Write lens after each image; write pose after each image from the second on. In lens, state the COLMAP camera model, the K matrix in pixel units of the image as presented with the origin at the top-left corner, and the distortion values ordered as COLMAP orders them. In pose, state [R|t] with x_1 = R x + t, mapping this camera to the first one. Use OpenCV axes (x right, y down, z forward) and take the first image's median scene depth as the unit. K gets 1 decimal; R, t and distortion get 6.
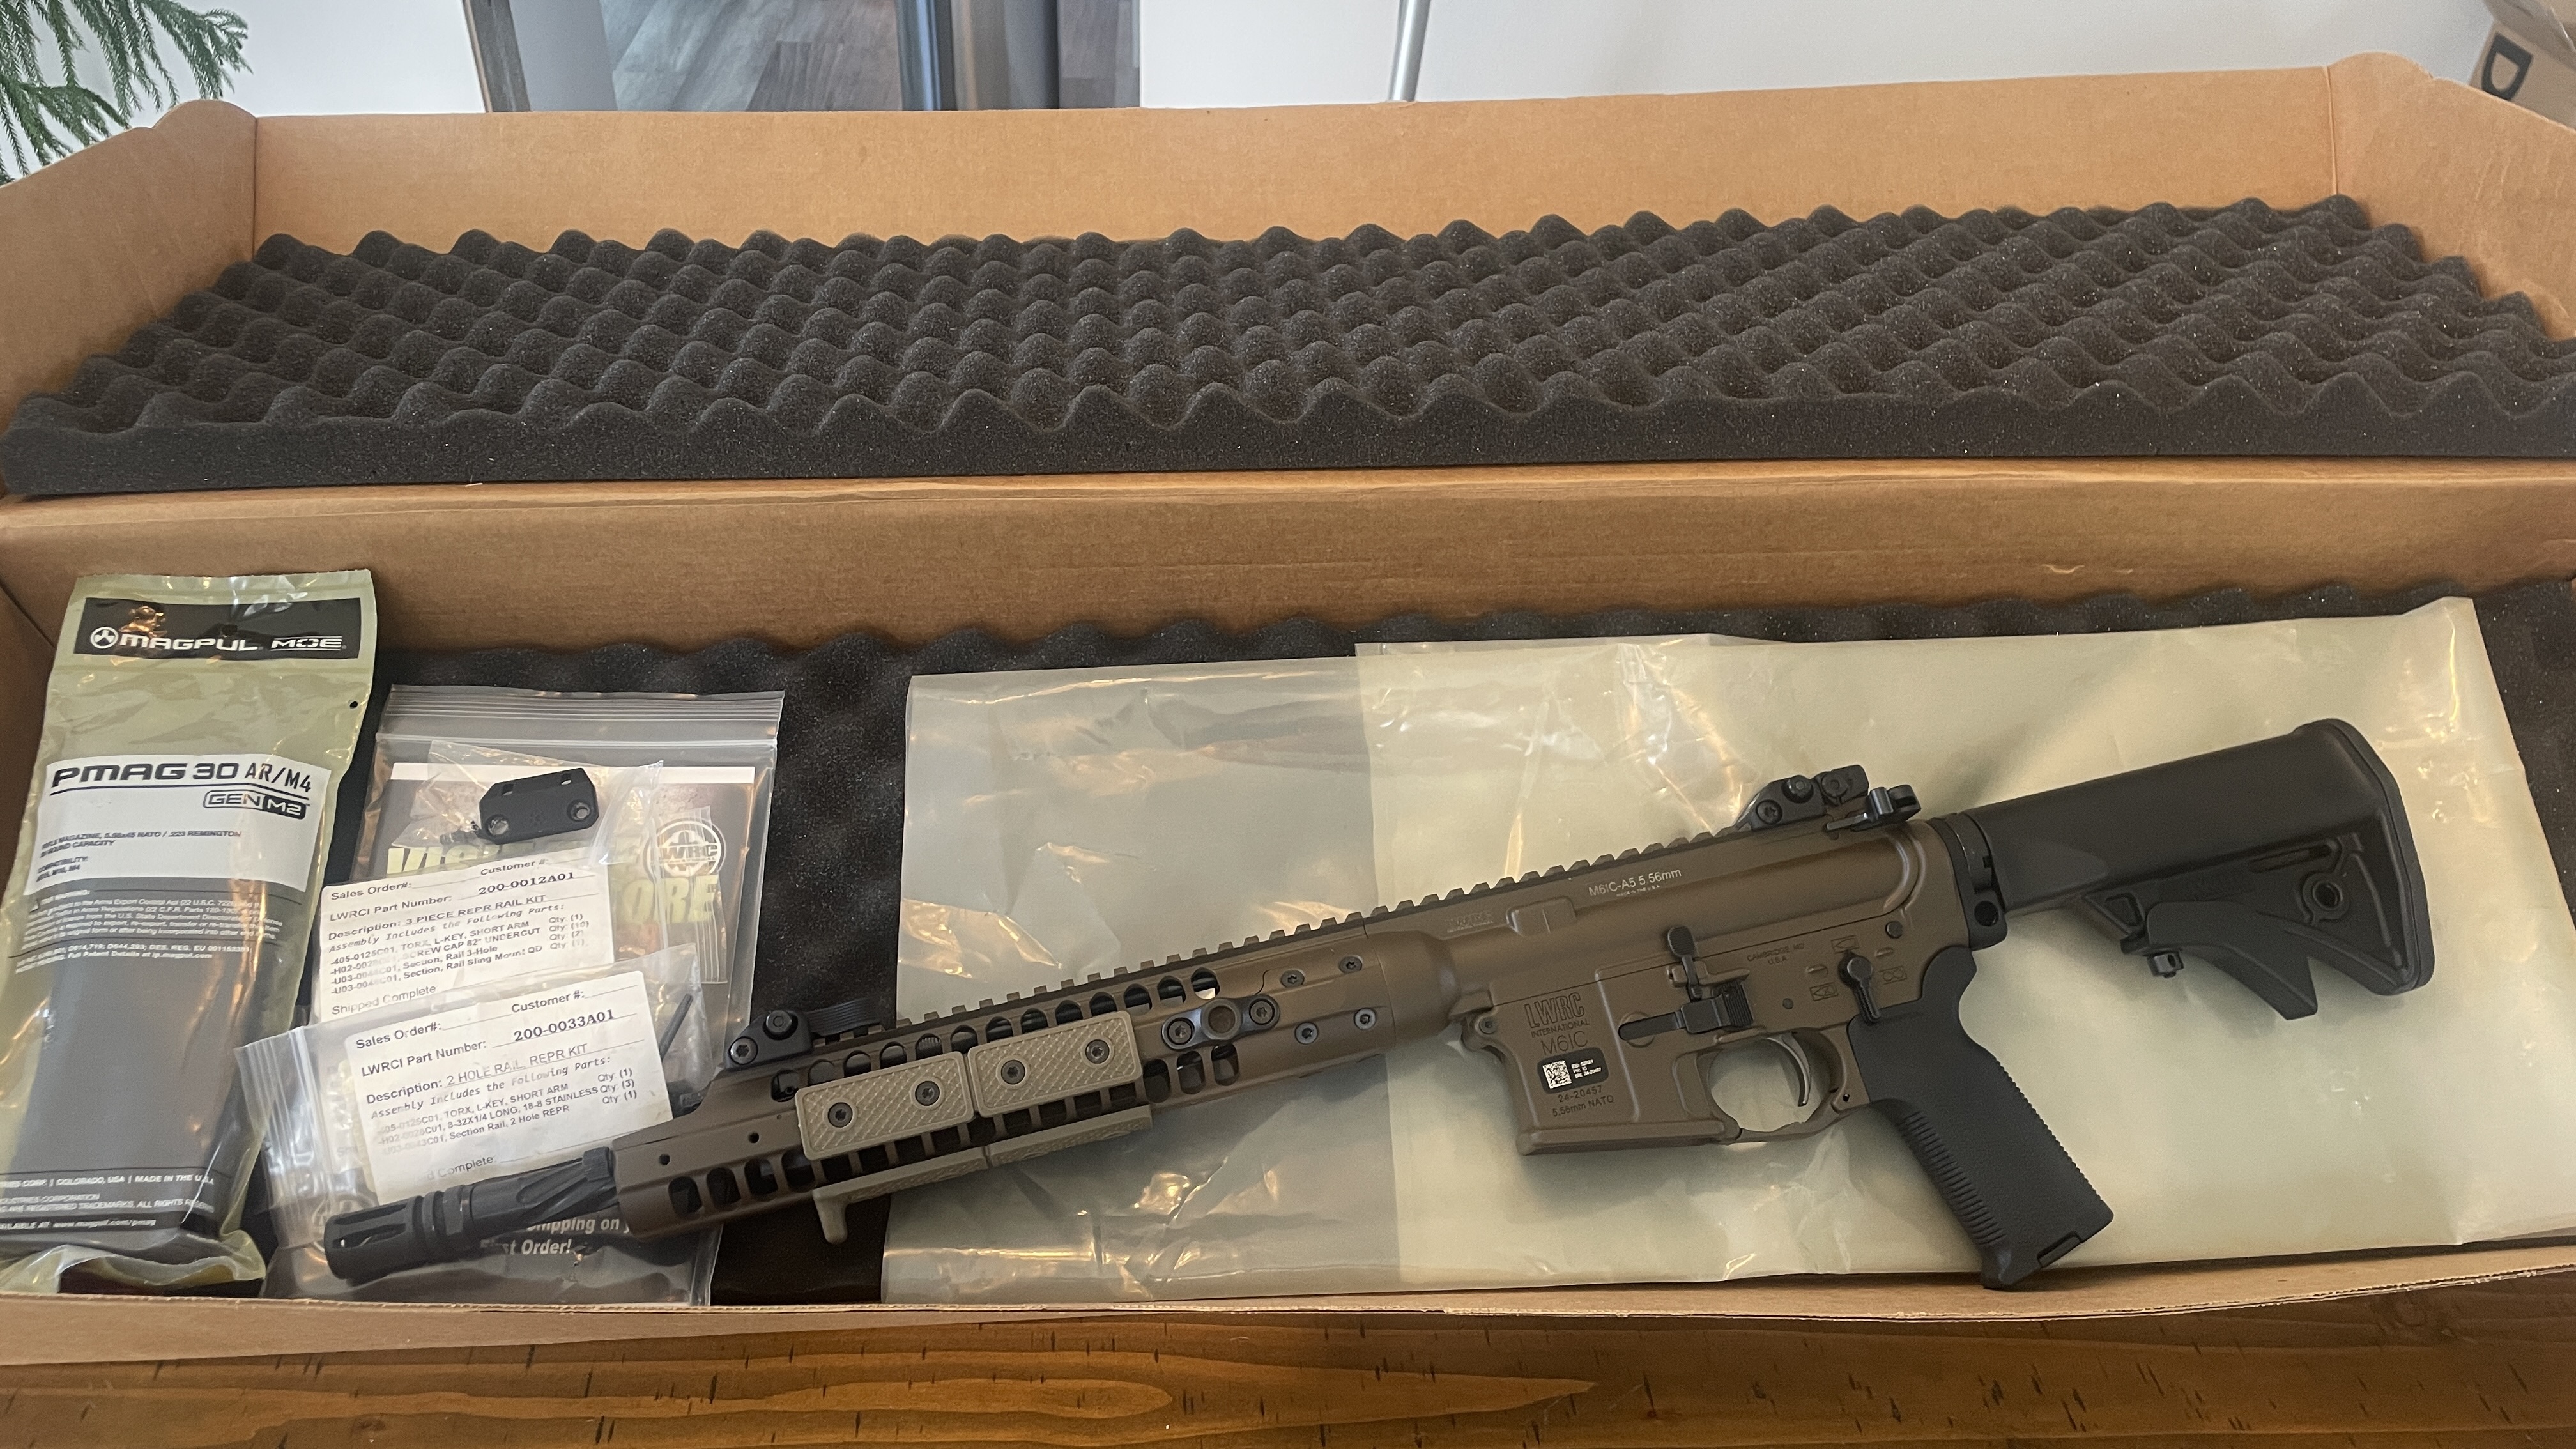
lens RADIAL K [[2155.7, 0, 1295.9], [0, 2155.7, 734.1], [0, 0, 1]] dist [0.064538, -0.102274]
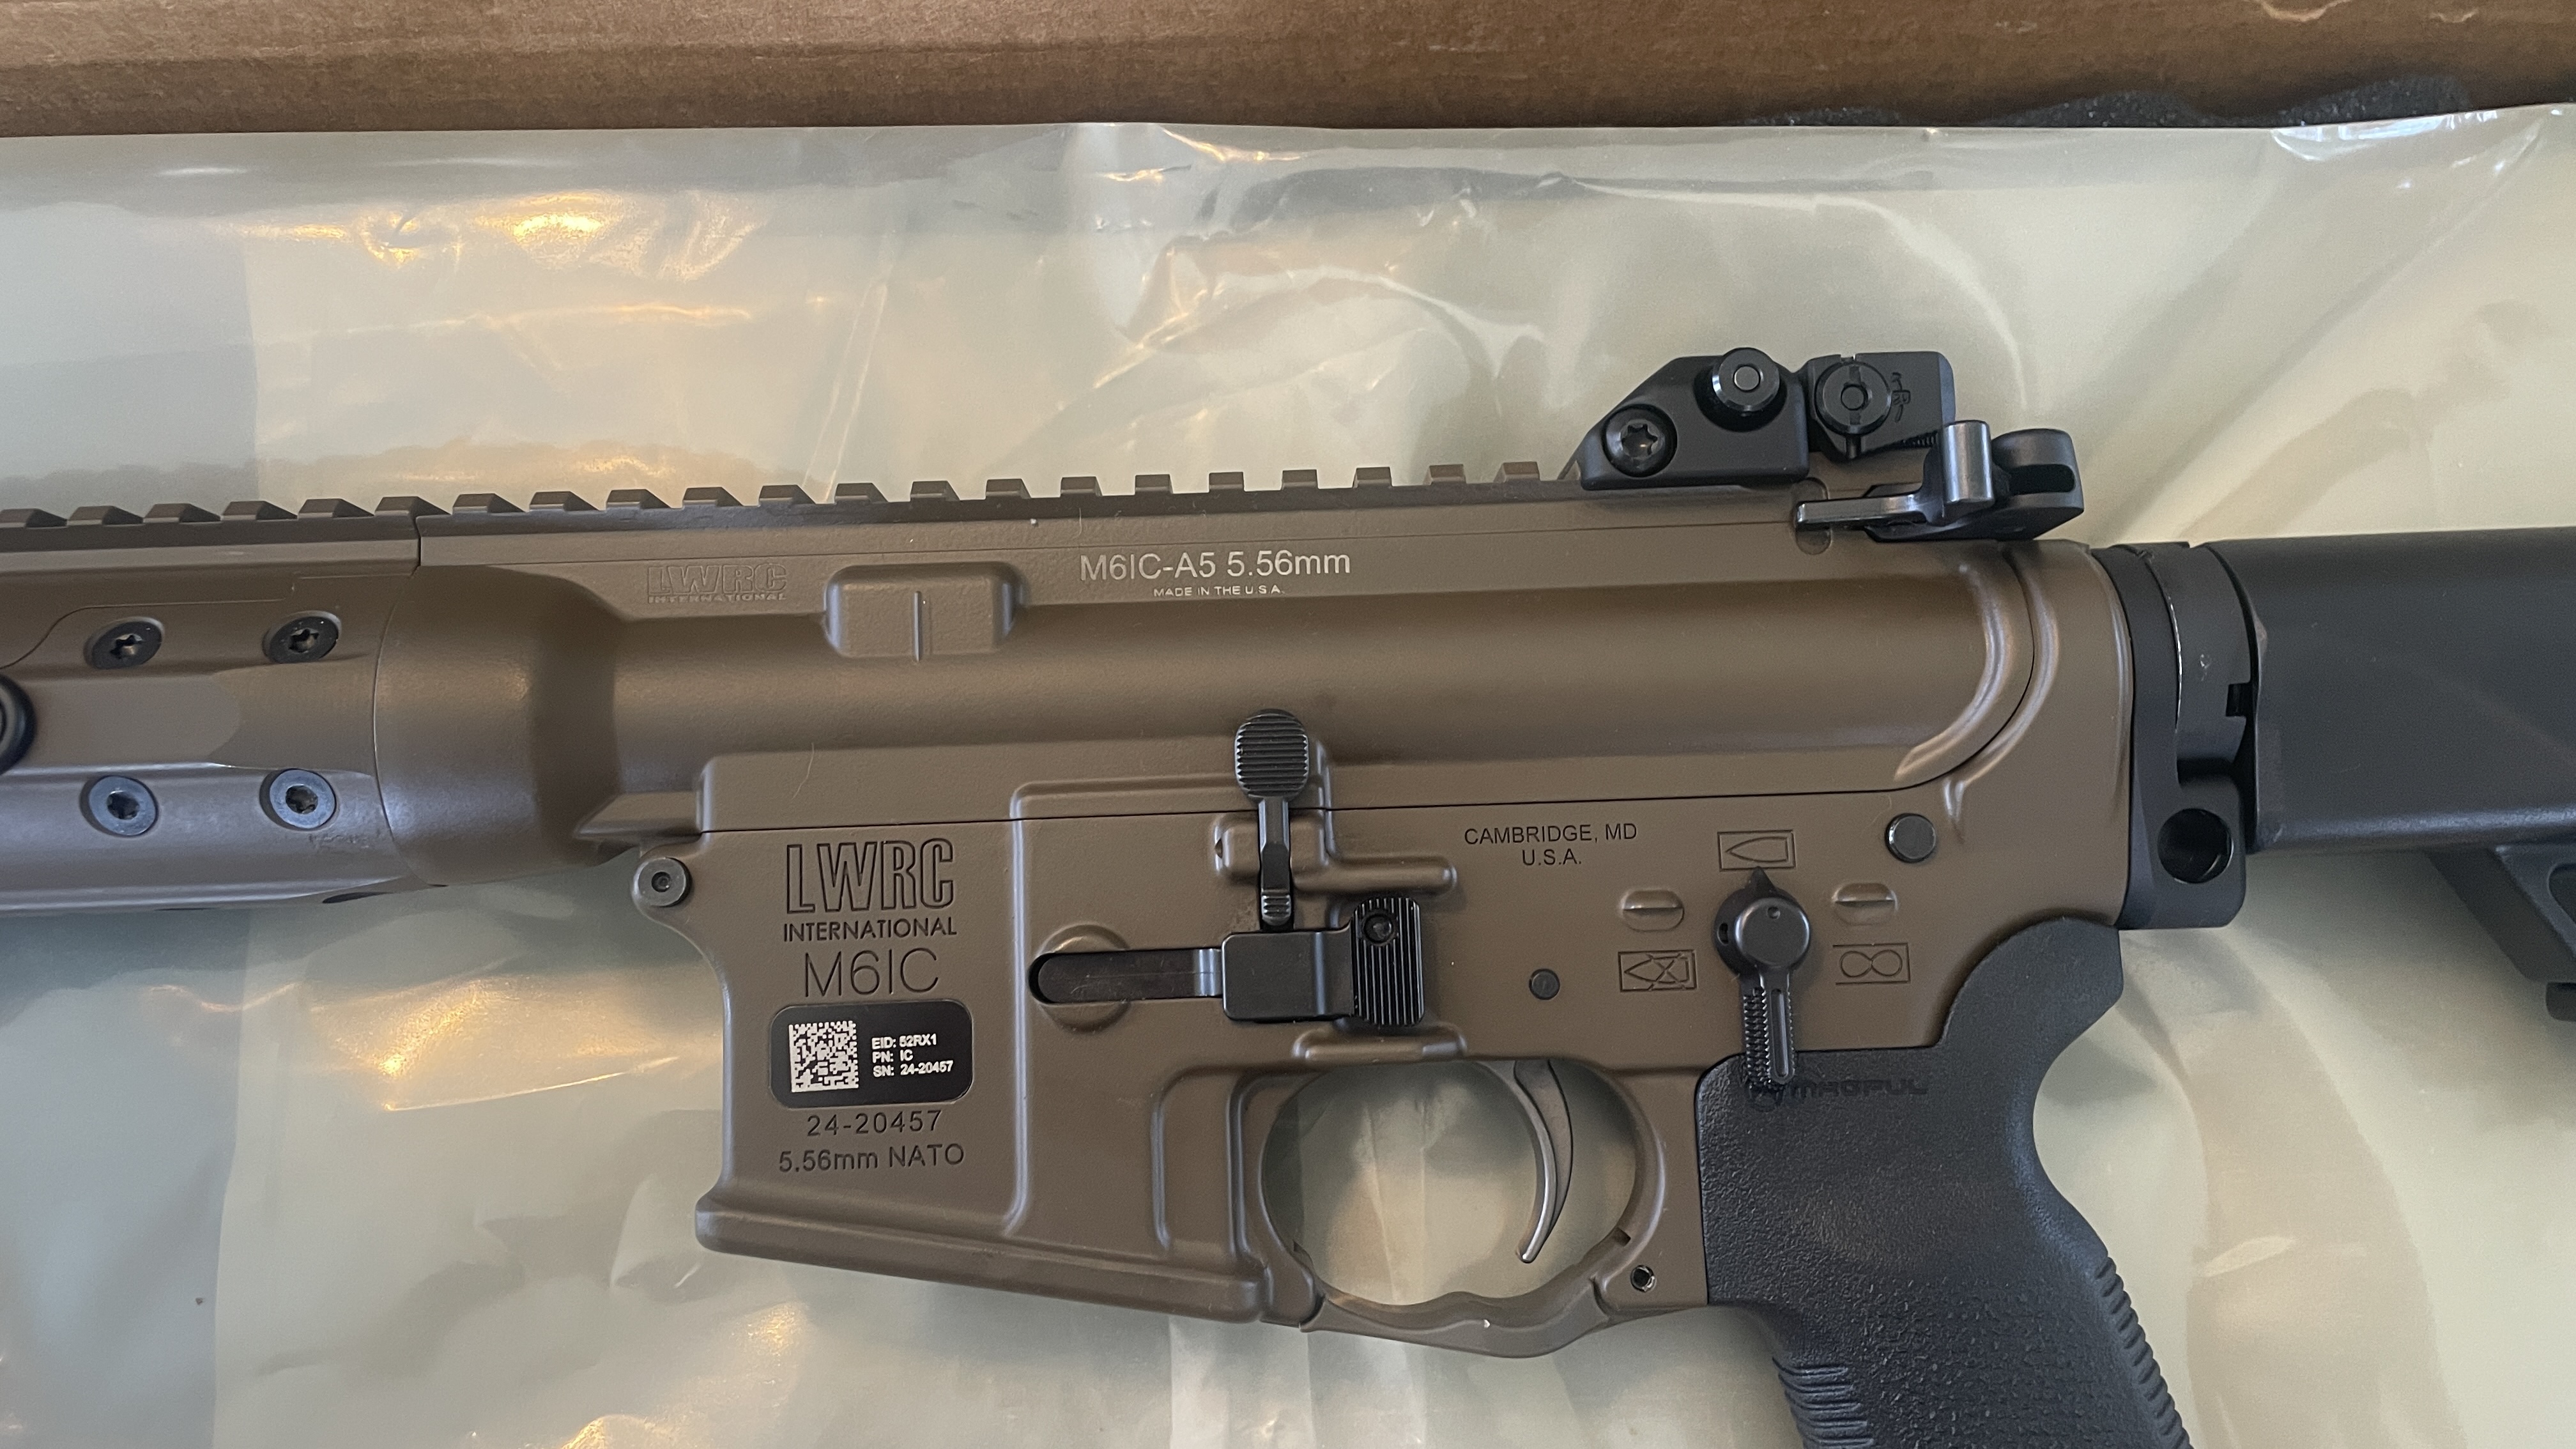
lens RADIAL K [[2155.7, 0, 1290.0], [0, 2155.7, 739.0], [0, 0, 1]] dist [0.064538, -0.102274]
pose [[0.973448, 0.201668, -0.108303, 0.217723], [-0.175146, 0.960813, 0.214855, 0.018025], [0.147388, -0.190181, 0.970622, 0.662670]]
